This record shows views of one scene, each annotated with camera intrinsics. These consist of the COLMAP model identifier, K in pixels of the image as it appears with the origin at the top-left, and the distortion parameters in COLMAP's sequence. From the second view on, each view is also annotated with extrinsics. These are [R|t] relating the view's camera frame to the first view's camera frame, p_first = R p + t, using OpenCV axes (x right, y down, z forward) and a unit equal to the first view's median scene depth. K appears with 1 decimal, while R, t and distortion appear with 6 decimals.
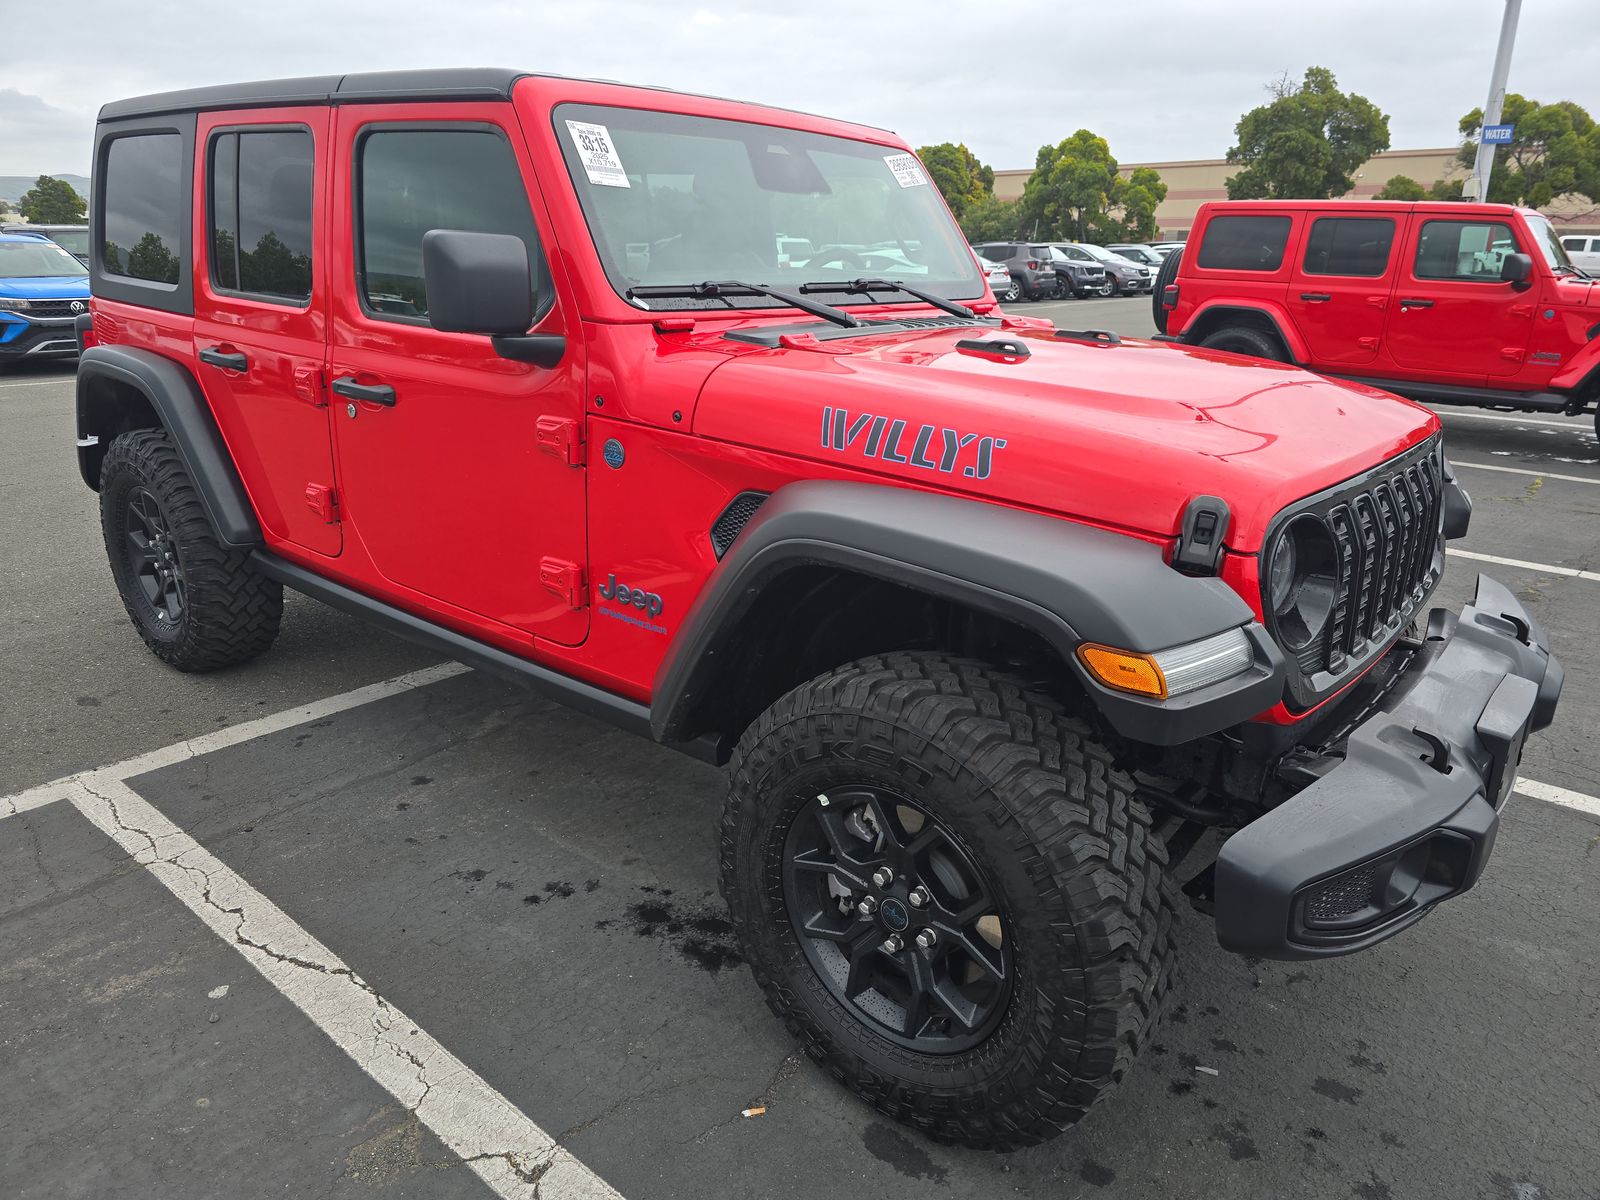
lens RADIAL K [[1095.4, 0, 809.5], [0, 1095.4, 601.9], [0, 0, 1]] dist [0.018295, -0.011243]
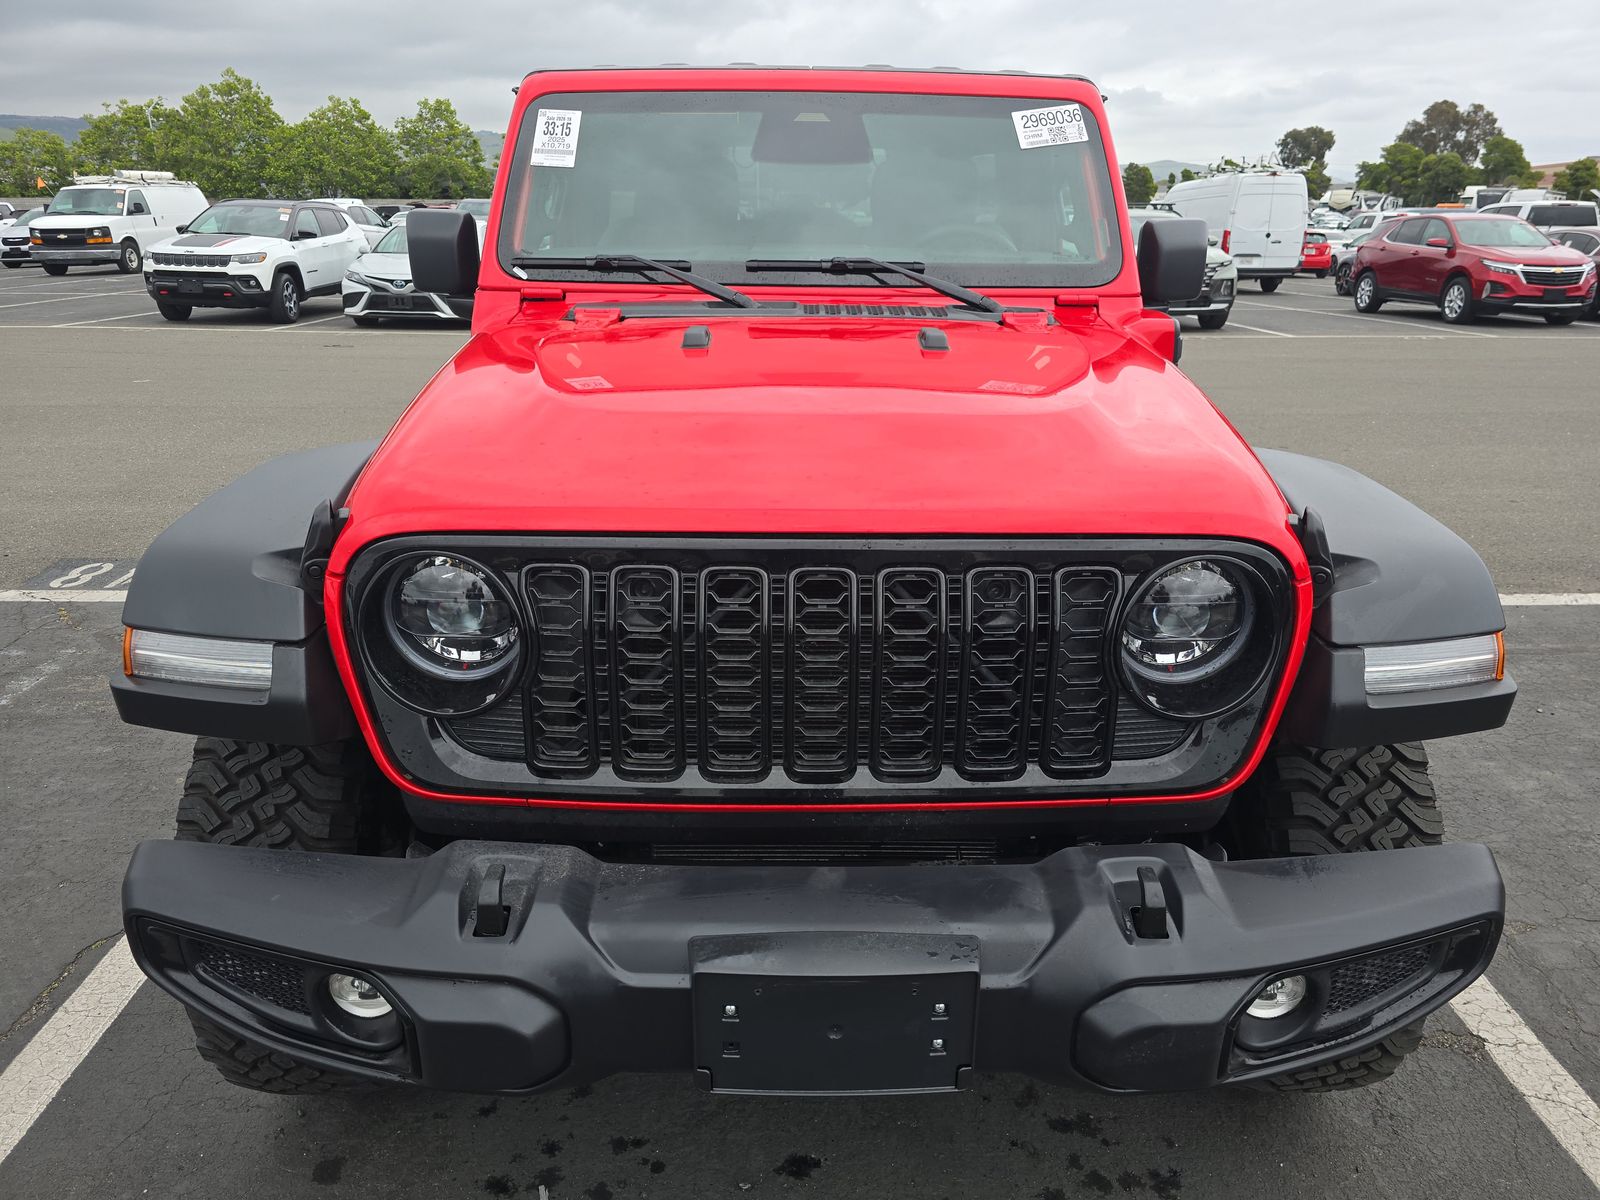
lens RADIAL K [[1095.4, 0, 804.8], [0, 1095.4, 597.3], [0, 0, 1]] dist [0.018295, -0.011243]
pose [[0.646025, 0.245643, -0.722711, 0.860356], [-0.234727, 0.964857, 0.118126, -0.145329], [0.726330, 0.093327, 0.680981, 0.455338]]
